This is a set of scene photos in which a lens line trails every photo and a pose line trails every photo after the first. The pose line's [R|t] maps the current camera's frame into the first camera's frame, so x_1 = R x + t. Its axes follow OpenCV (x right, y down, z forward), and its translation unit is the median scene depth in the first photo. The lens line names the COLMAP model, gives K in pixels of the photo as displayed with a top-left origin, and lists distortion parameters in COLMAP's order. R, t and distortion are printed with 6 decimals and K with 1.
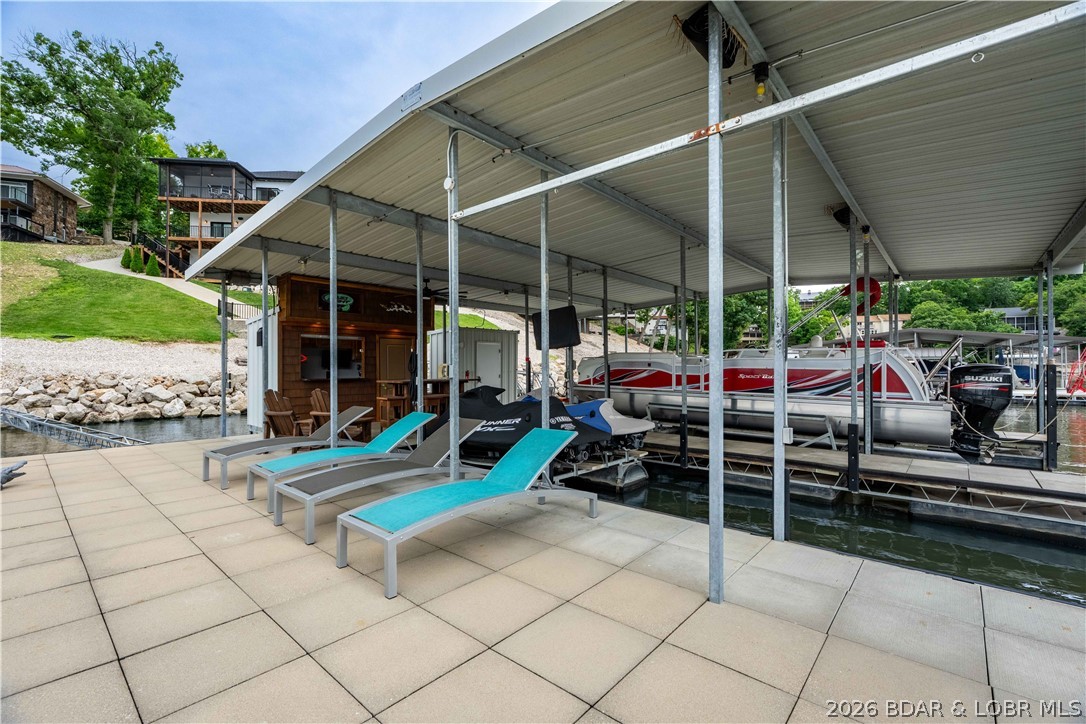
lens RADIAL K [[474.3, 0, 540.6], [0, 474.3, 359.3], [0, 0, 1]] dist [-0.010489, 0.002371]
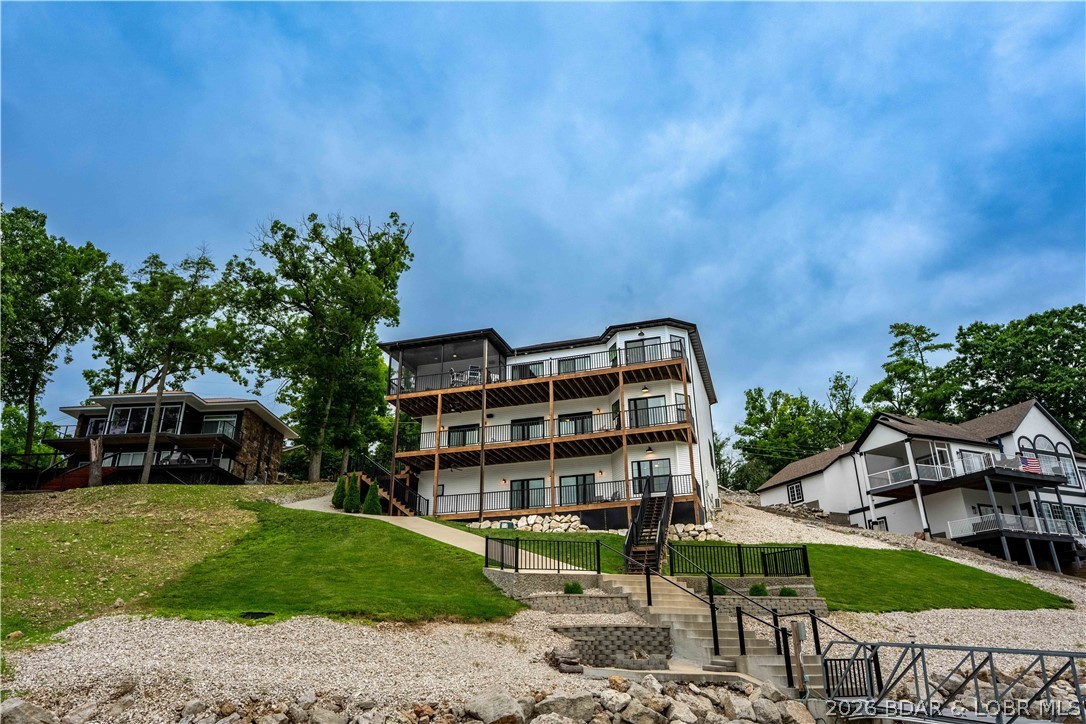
lens RADIAL K [[729.4, 0, 542.5], [0, 729.4, 357.4], [0, 0, 1]] dist [-0.002032, 0.000353]
pose [[0.911889, -0.170426, -0.373381, -0.214911], [0.016614, 0.924298, -0.381309, 0.000505], [0.410101, 0.341508, 0.845689, 0.199506]]
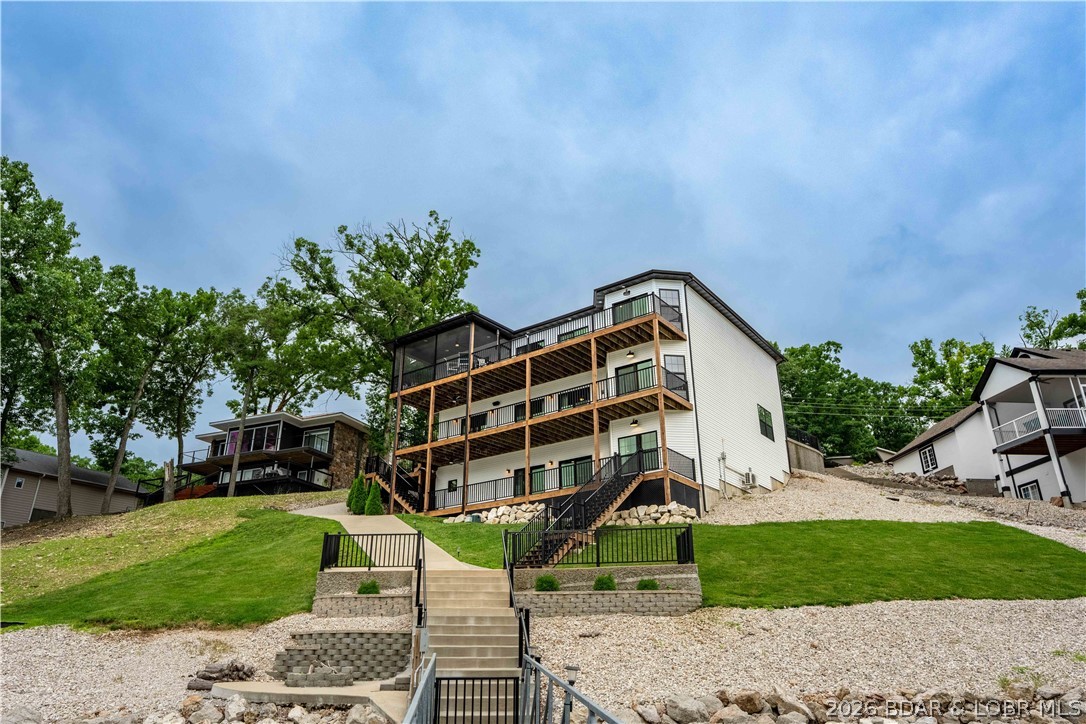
lens RADIAL K [[729.4, 0, 543.2], [0, 729.4, 350.3], [0, 0, 1]] dist [-0.002032, 0.000353]
pose [[0.727753, -0.277576, -0.627158, -0.001934], [0.015027, 0.920673, -0.390046, -0.002623], [0.685674, 0.274433, 0.674194, 0.443117]]
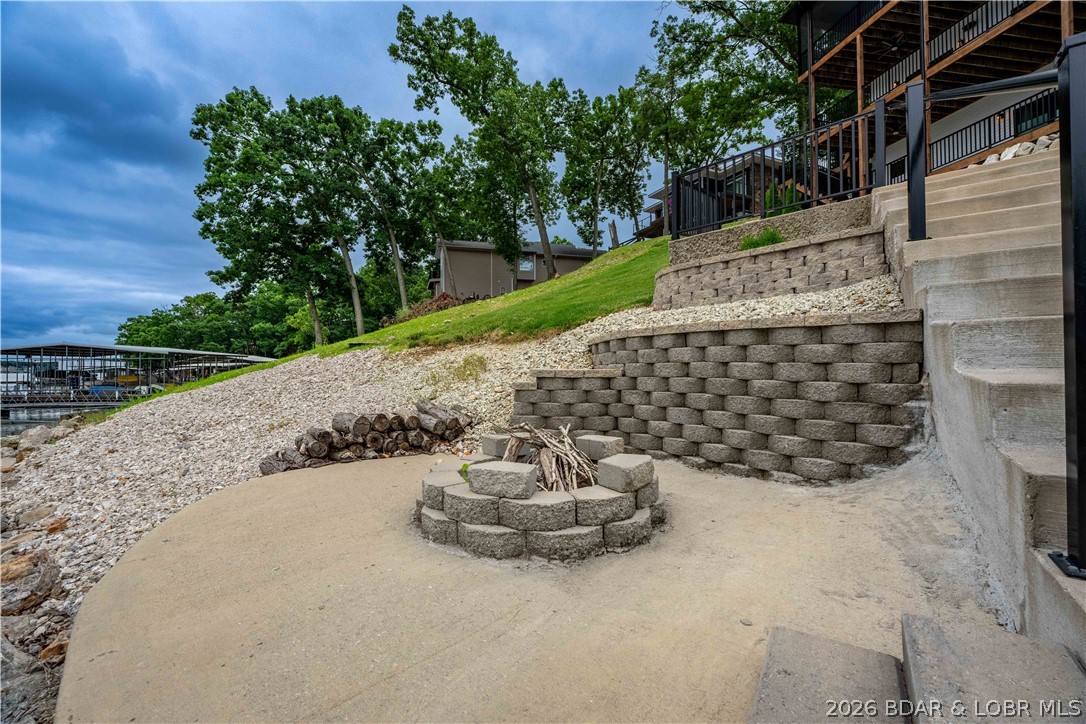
lens RADIAL K [[474.3, 0, 543.4], [0, 474.3, 363.2], [0, 0, 1]] dist [-0.010489, 0.002371]
pose [[0.079738, -0.016091, -0.996686, -0.291179], [0.019183, 0.999709, -0.014605, -0.011179], [0.996631, -0.017955, 0.080023, 0.651640]]
